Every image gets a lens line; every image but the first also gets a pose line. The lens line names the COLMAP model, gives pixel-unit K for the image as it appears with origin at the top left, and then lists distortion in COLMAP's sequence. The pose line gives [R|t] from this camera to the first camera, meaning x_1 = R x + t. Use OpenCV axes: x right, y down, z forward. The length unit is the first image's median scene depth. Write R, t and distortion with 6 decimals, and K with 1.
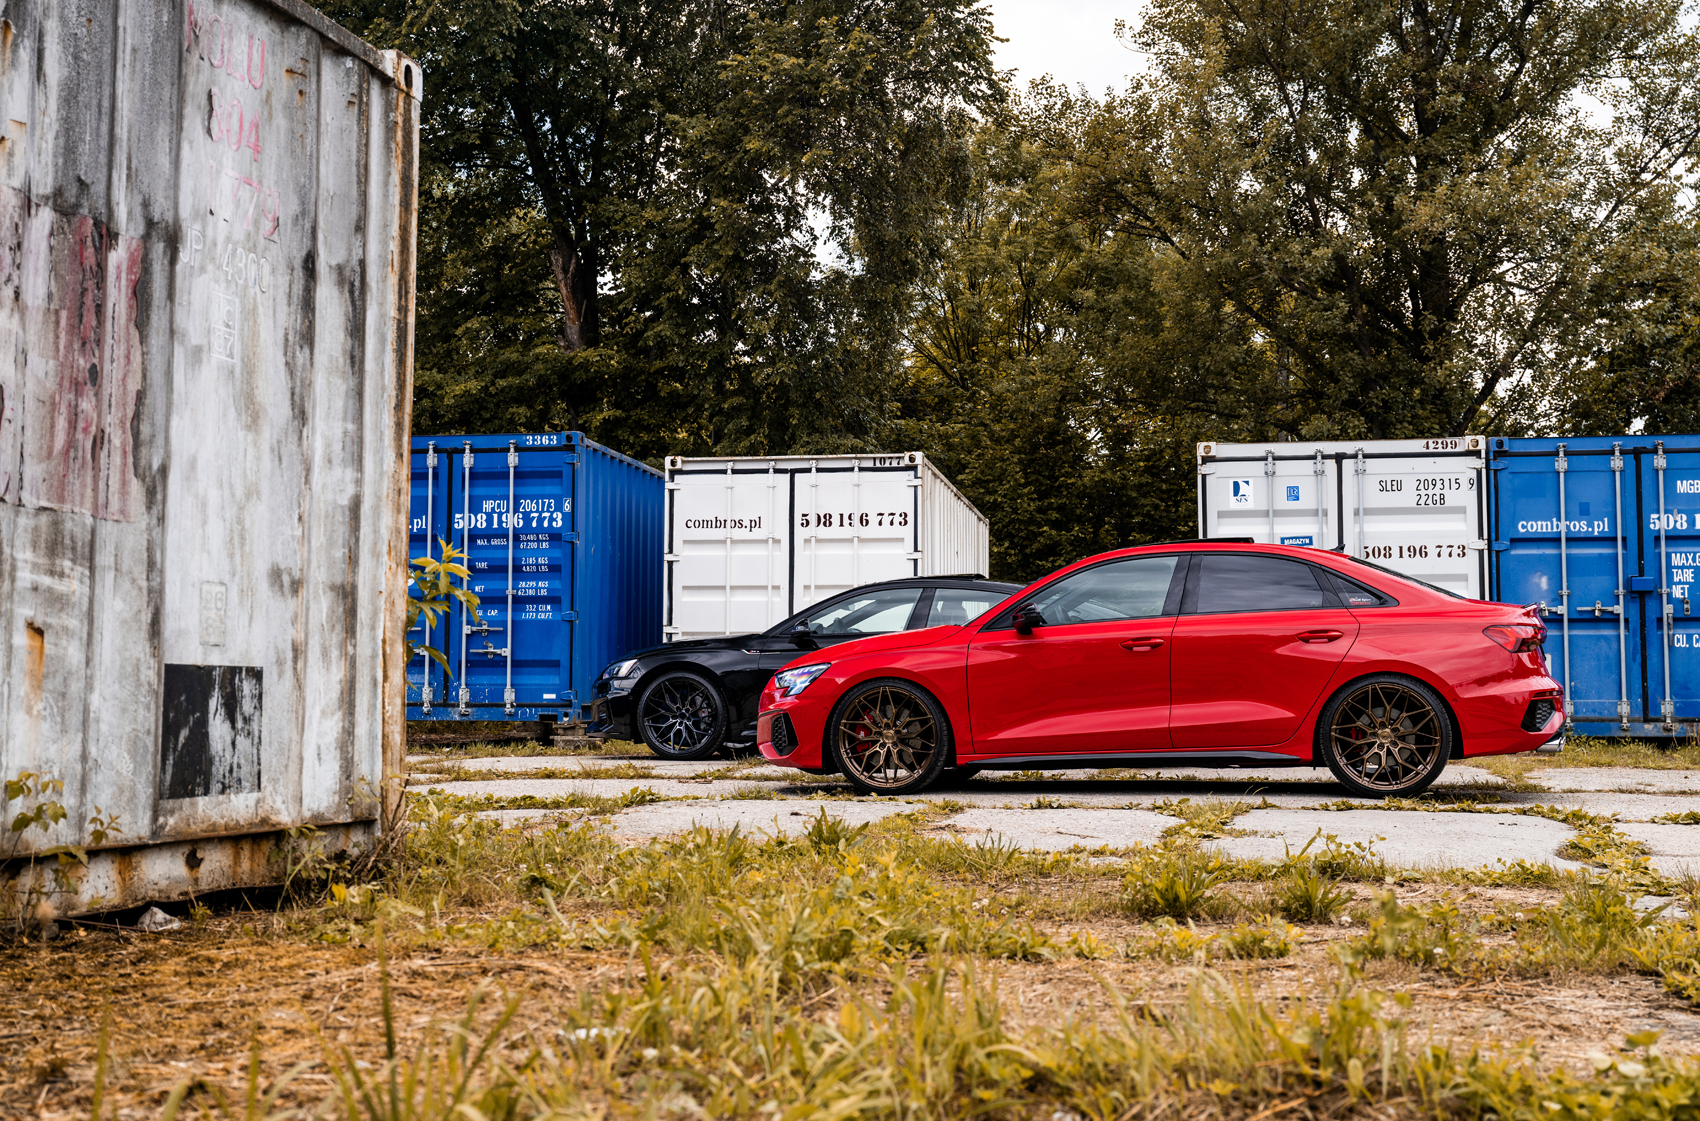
lens RADIAL K [[1877.0, 0, 846.3], [0, 1877.0, 558.4], [0, 0, 1]] dist [0.004052, 0.000000]
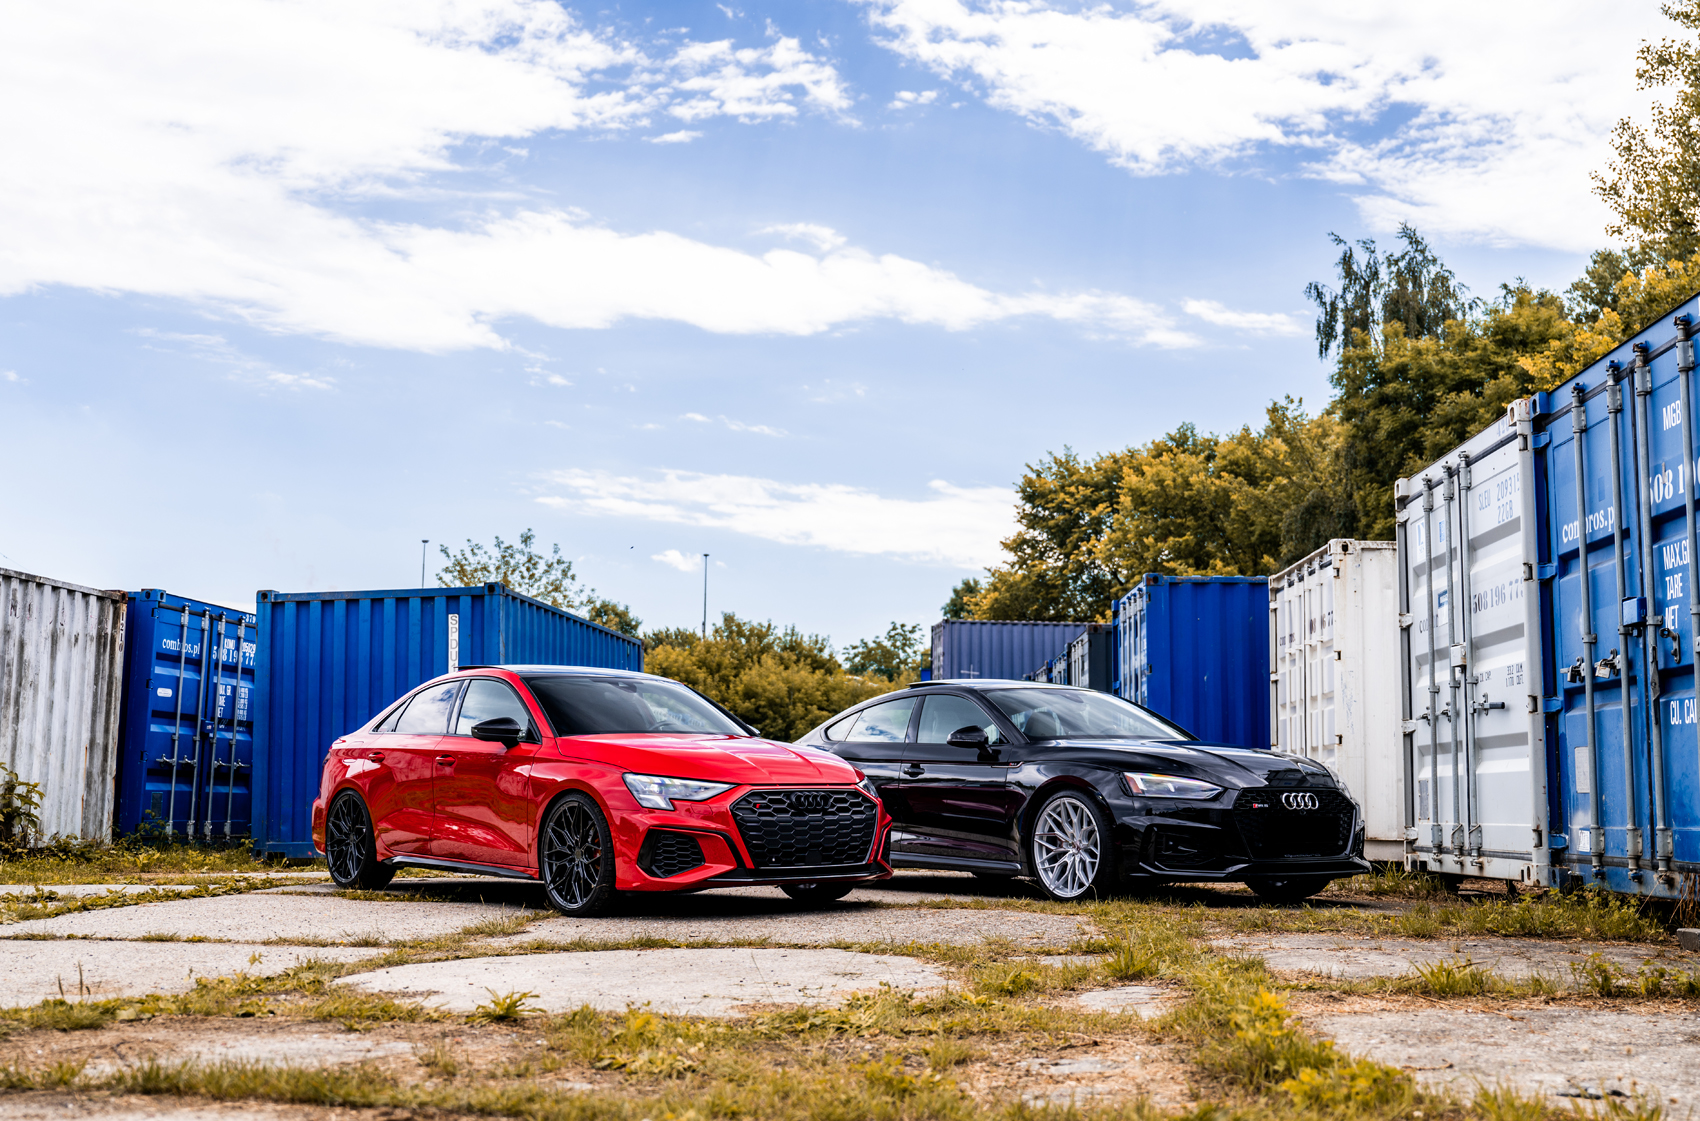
lens RADIAL K [[1770.4, 0, 796.7], [0, 1770.4, 579.6], [0, 0, 1]] dist [-0.019049, 0.000000]
pose [[0.123678, -0.127552, -0.984090, 0.856826], [0.060562, 0.990826, -0.120814, 0.049127], [0.990473, -0.044657, 0.130269, 0.666170]]
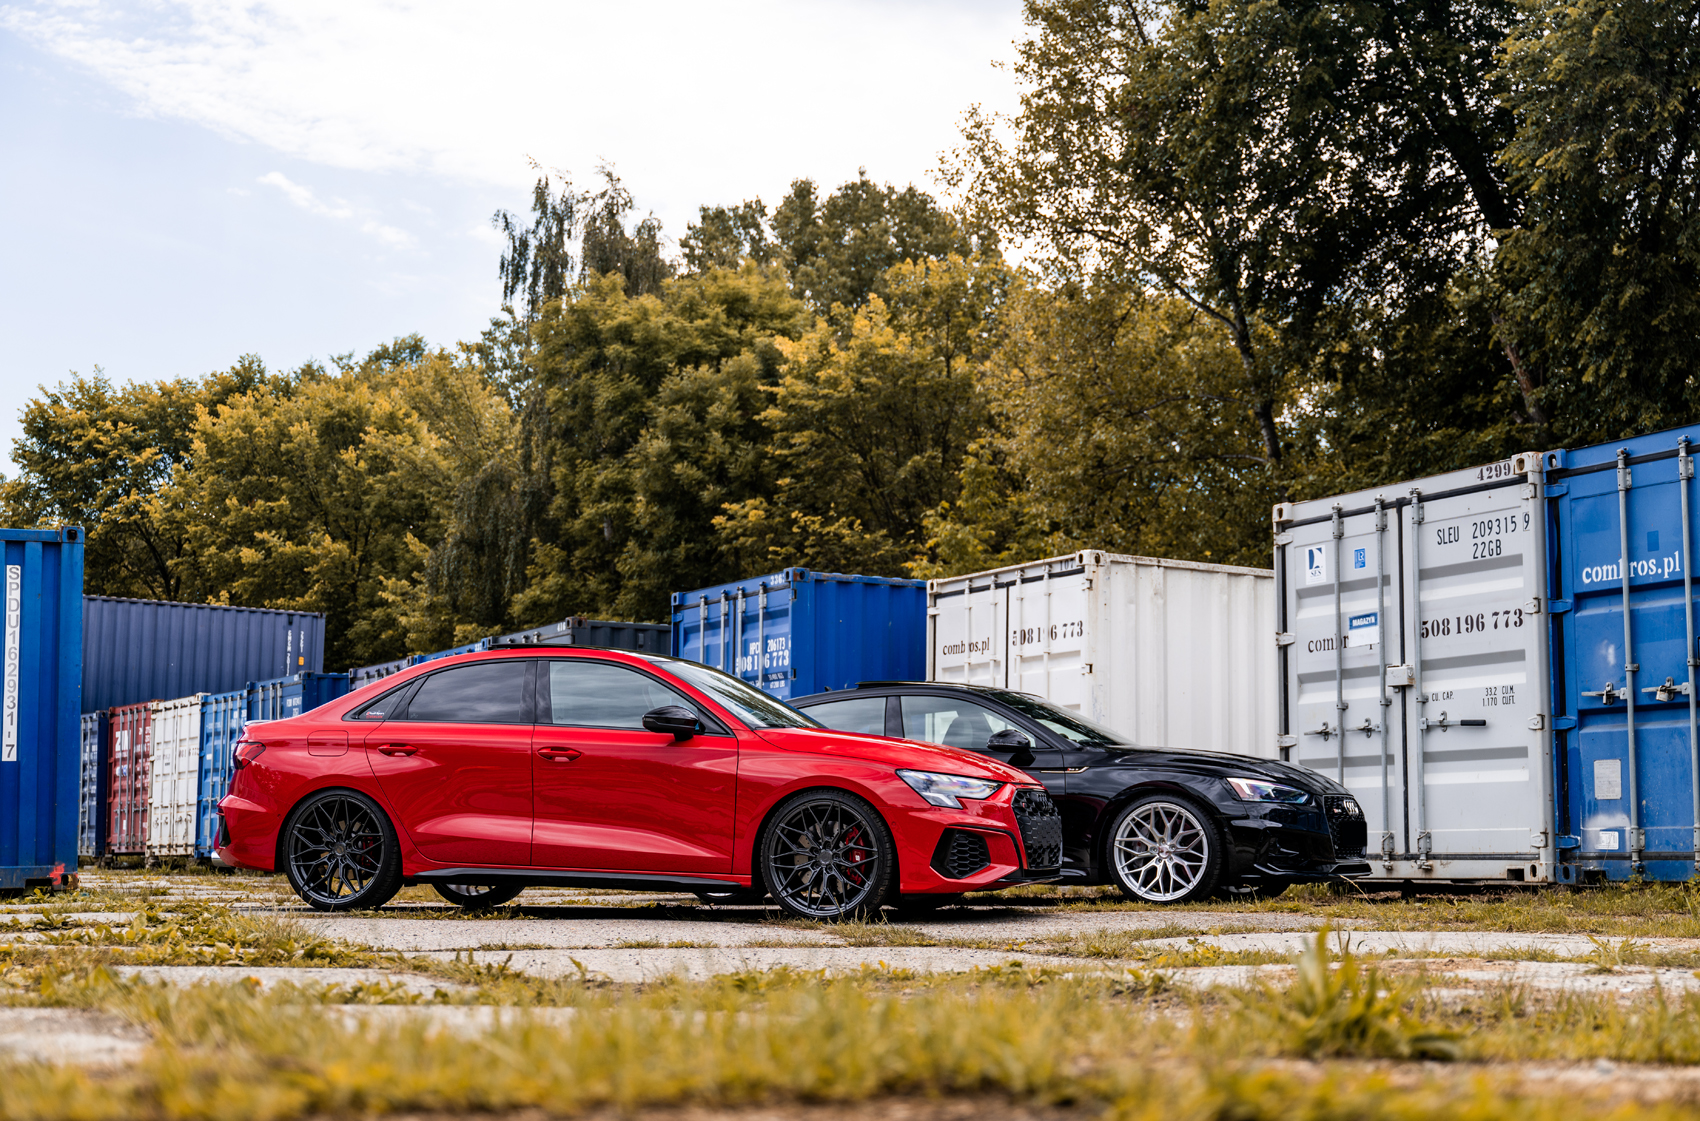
lens RADIAL K [[2307.6, 0, 844.5], [0, 2307.6, 558.4], [0, 0, 1]] dist [-0.008184, 0.000000]
pose [[0.637372, -0.100062, -0.764031, 0.811729], [0.051305, 0.994843, -0.087491, 0.035940], [0.768846, 0.016566, 0.639219, 0.242839]]
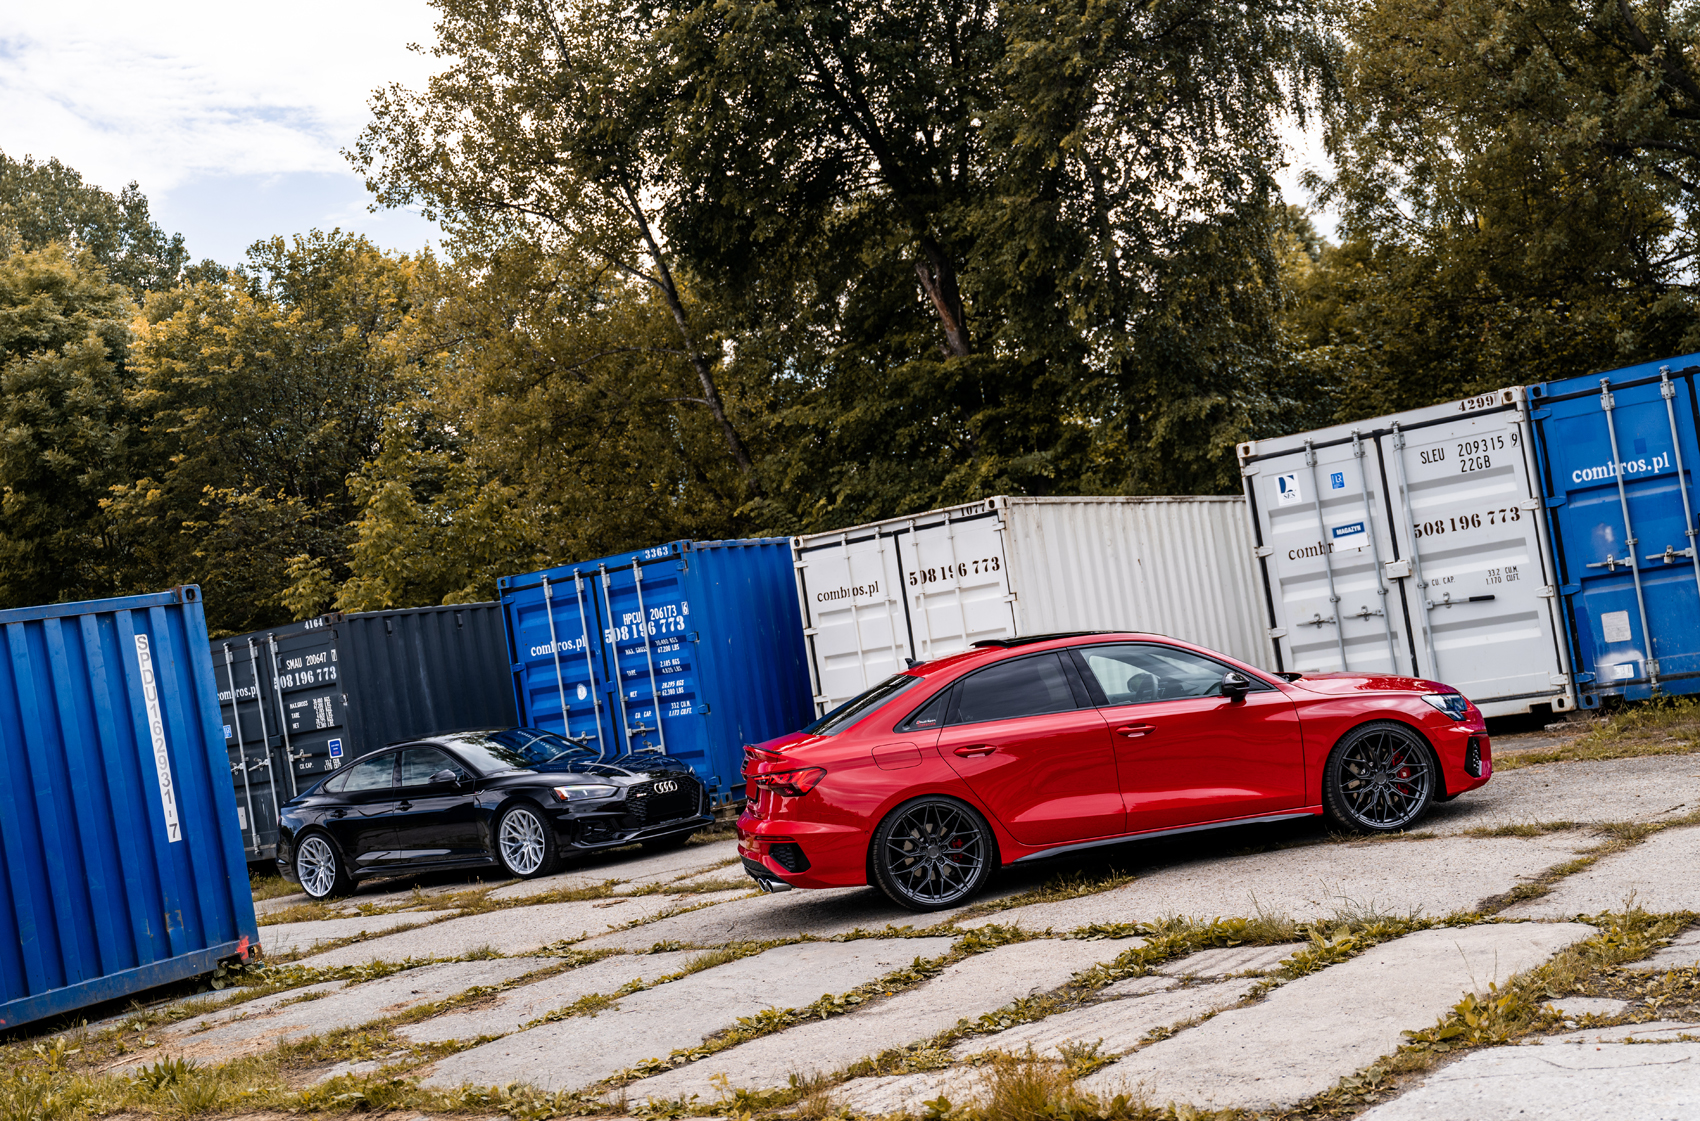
lens RADIAL K [[2010.5, 0, 905.9], [0, 2010.5, 594.6], [0, 0, 1]] dist [-0.000525, 0.000000]
pose [[0.911063, -0.158157, -0.380724, 0.414511], [0.184905, 0.982151, 0.034477, -0.053064], [0.368476, -0.101808, 0.924046, -0.027258]]
